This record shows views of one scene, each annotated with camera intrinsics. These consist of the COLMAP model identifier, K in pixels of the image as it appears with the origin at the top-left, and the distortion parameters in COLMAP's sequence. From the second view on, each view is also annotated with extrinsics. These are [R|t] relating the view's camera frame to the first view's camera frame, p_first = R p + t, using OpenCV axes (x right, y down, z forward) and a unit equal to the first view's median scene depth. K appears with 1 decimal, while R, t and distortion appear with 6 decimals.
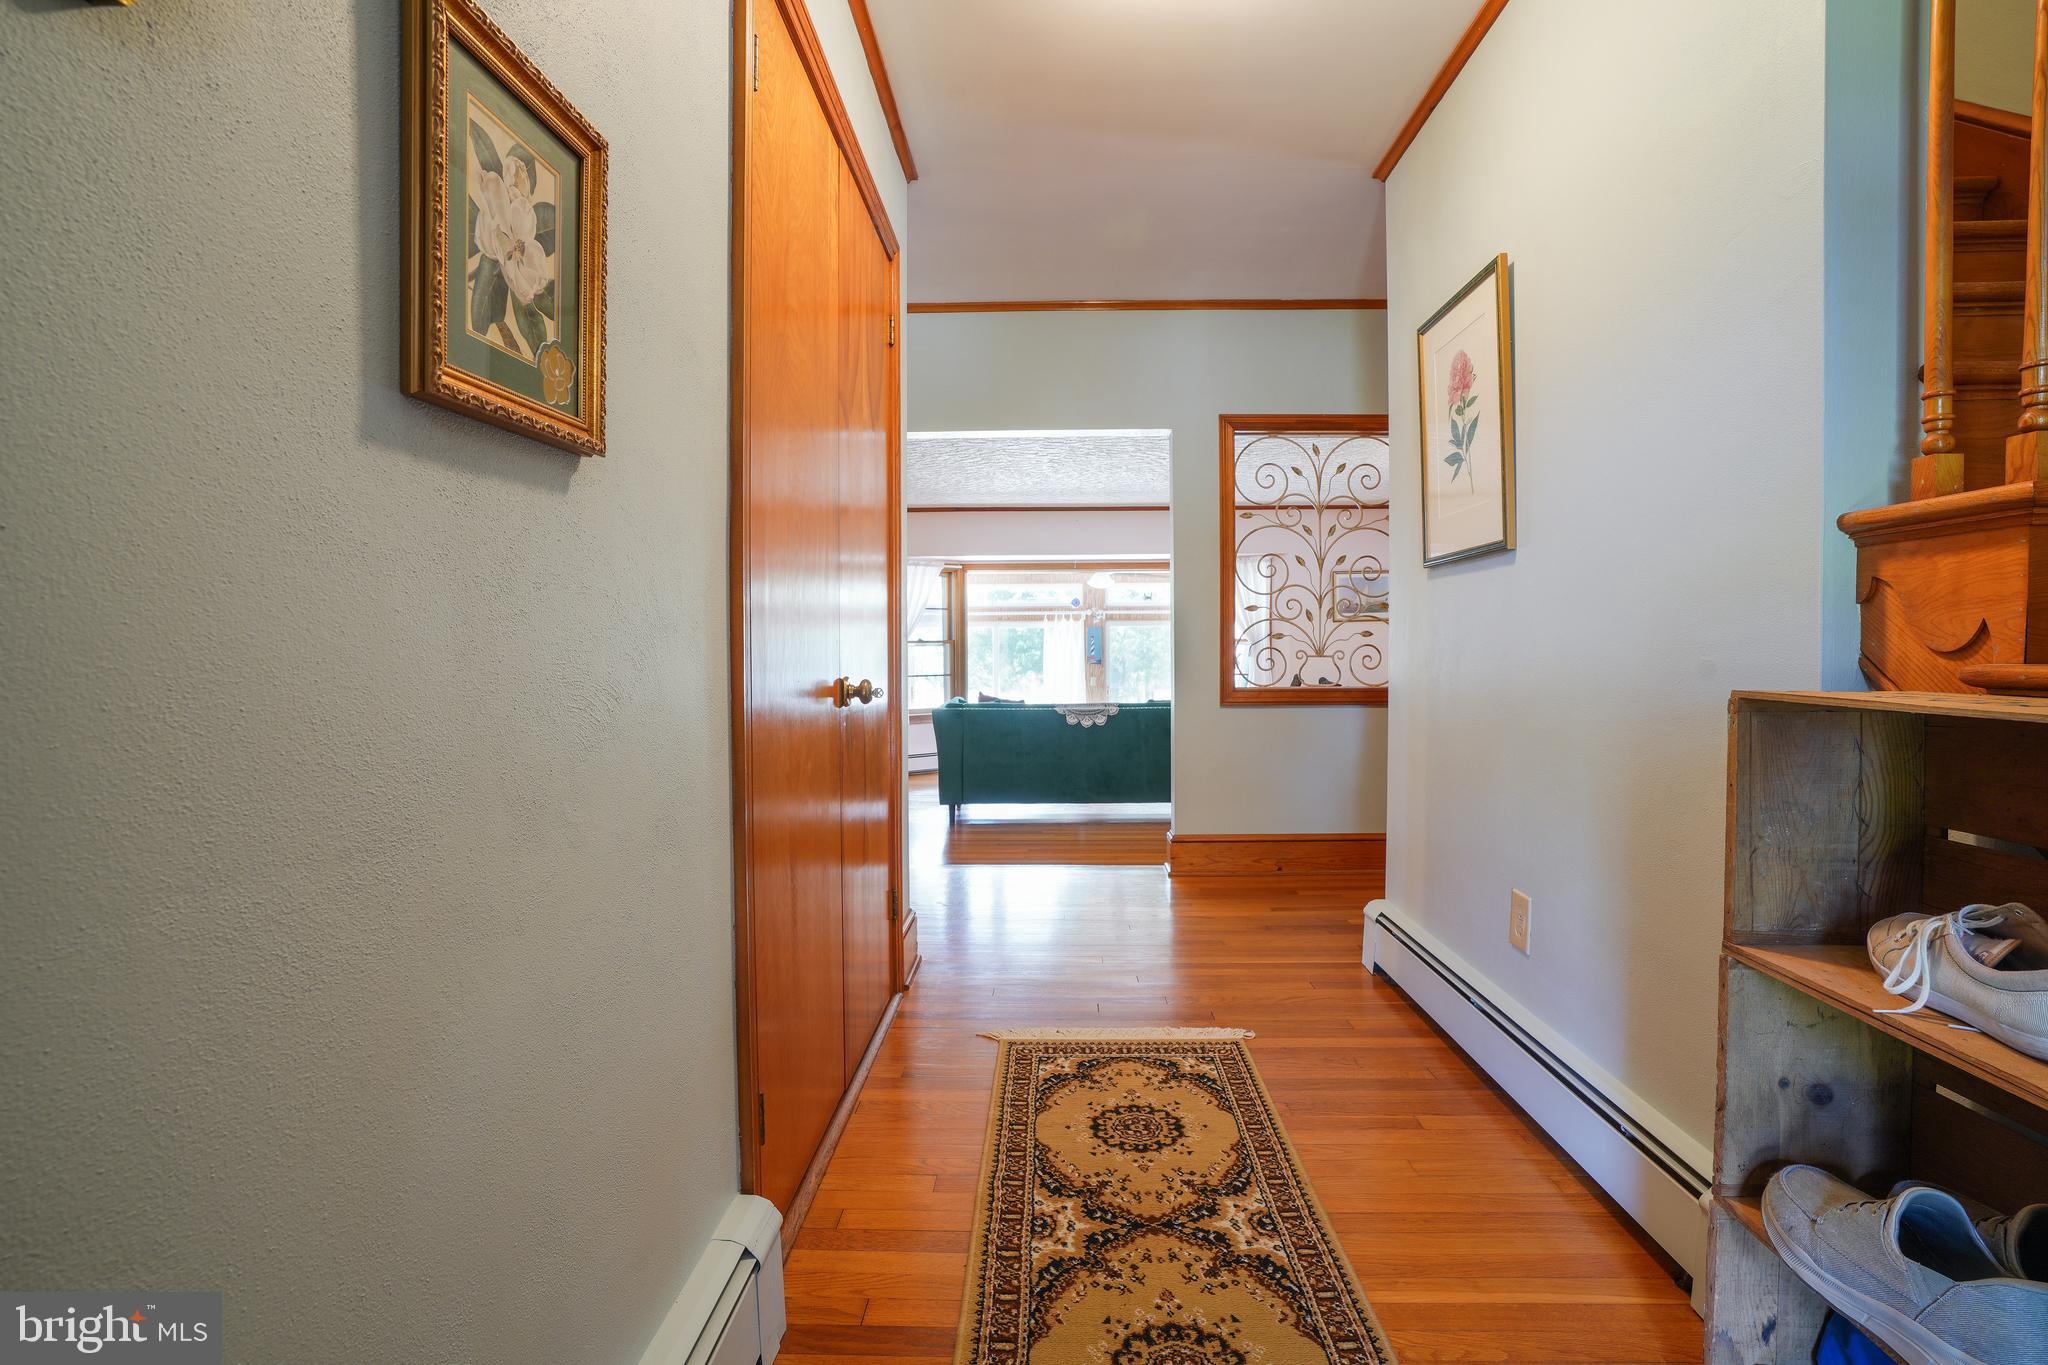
lens RADIAL K [[945.3, 0, 1023.8], [0, 945.3, 673.6], [0, 0, 1]] dist [-0.037014, 0.004962]
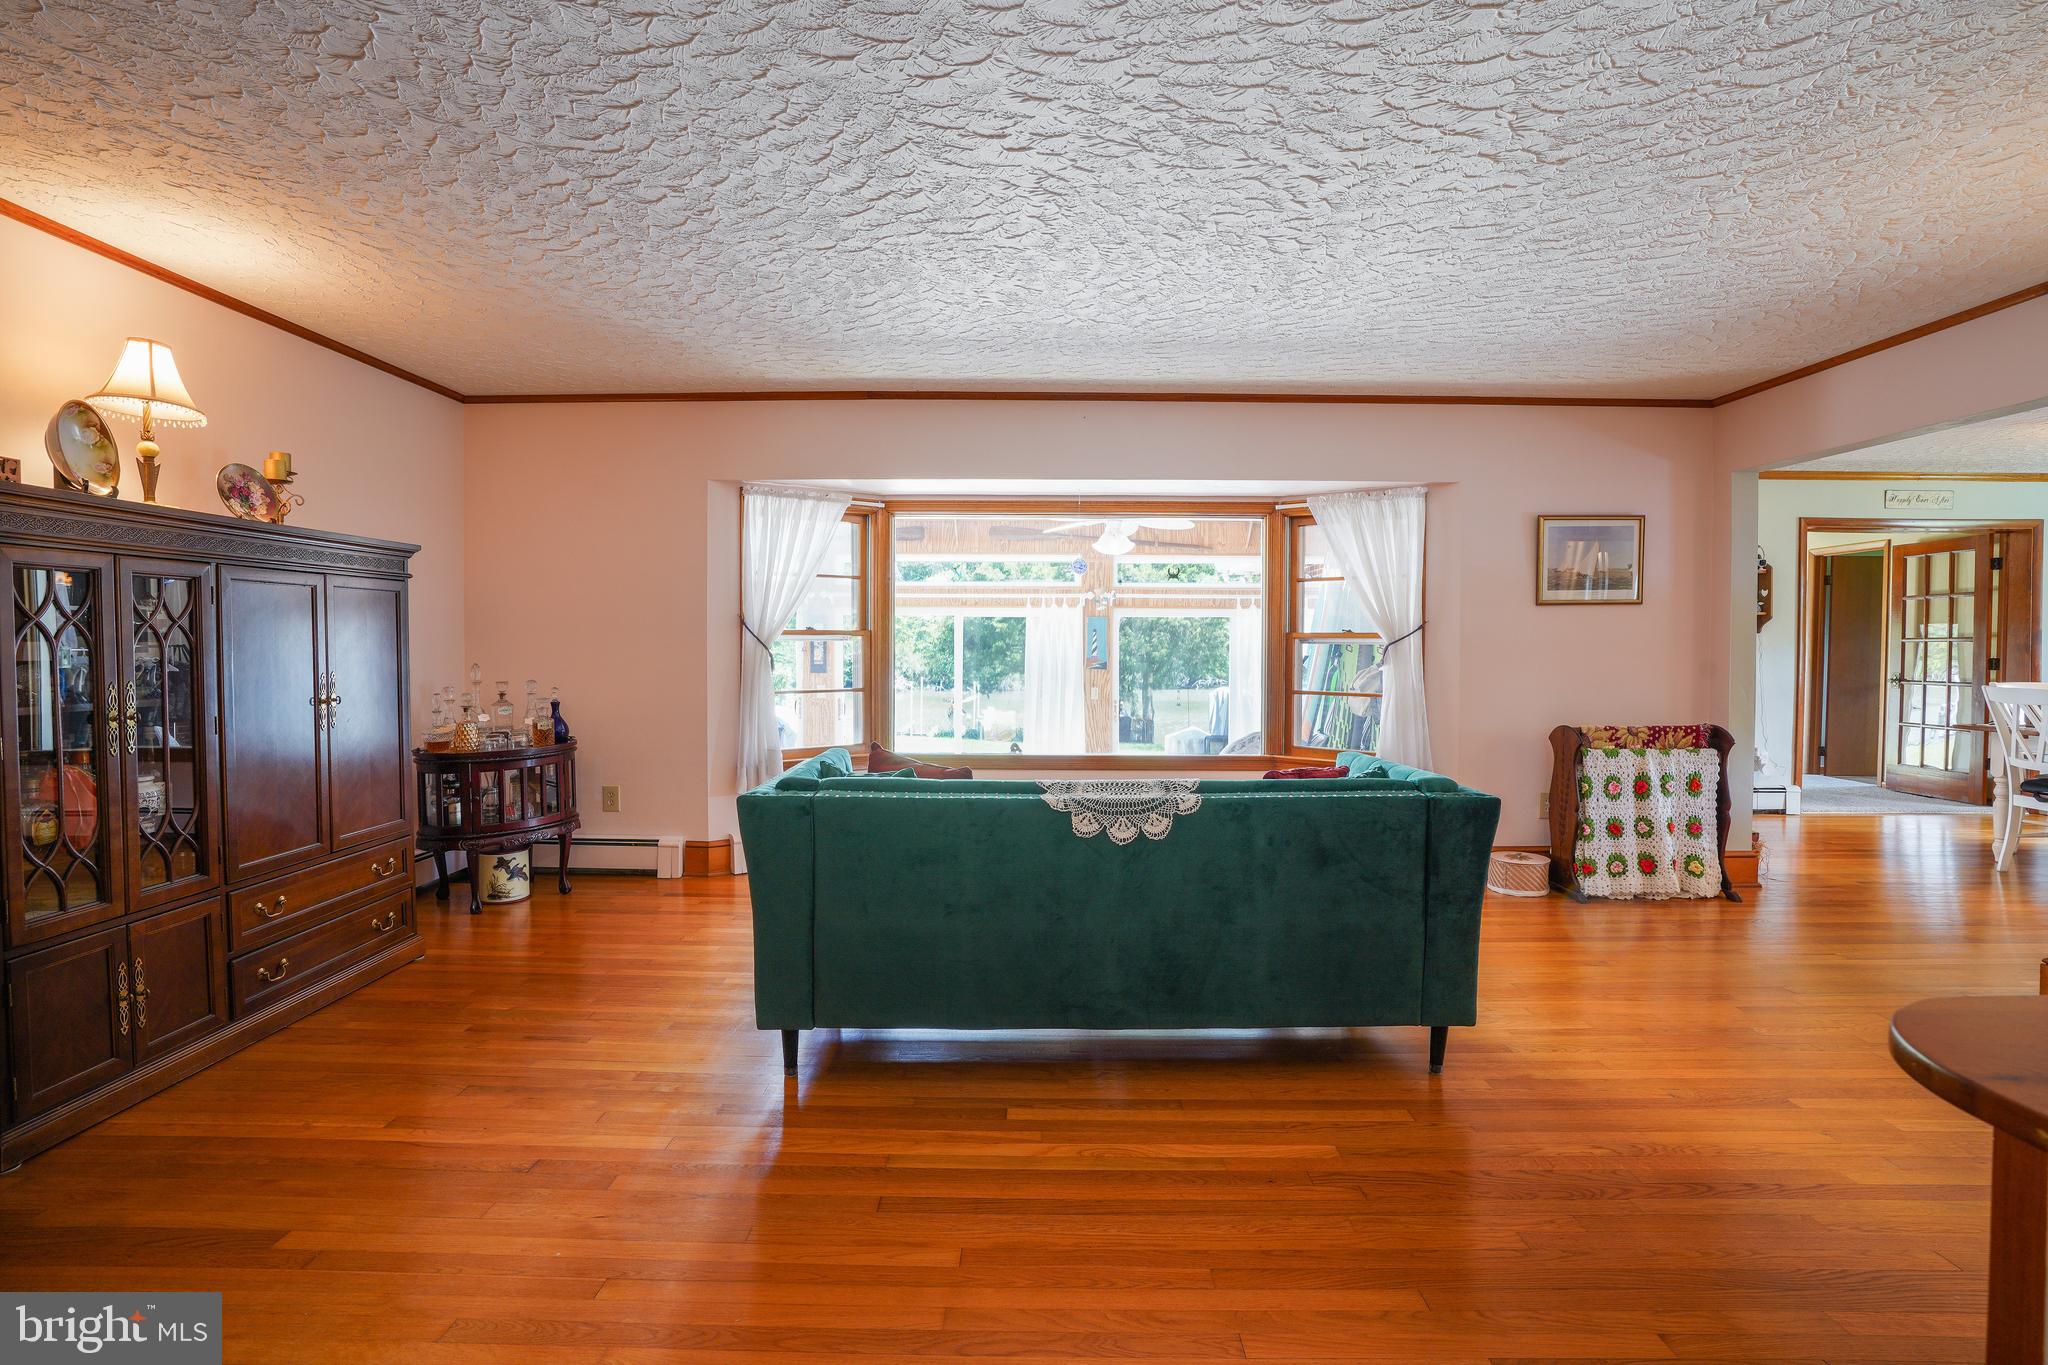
lens RADIAL K [[945.3, 0, 1025.8], [0, 945.3, 676.8], [0, 0, 1]] dist [-0.037014, 0.004962]
pose [[0.999794, 0.008946, 0.018228, 0.012339], [-0.009049, 0.999944, 0.005570, -0.011326], [-0.018177, -0.005734, 0.999818, 0.419776]]
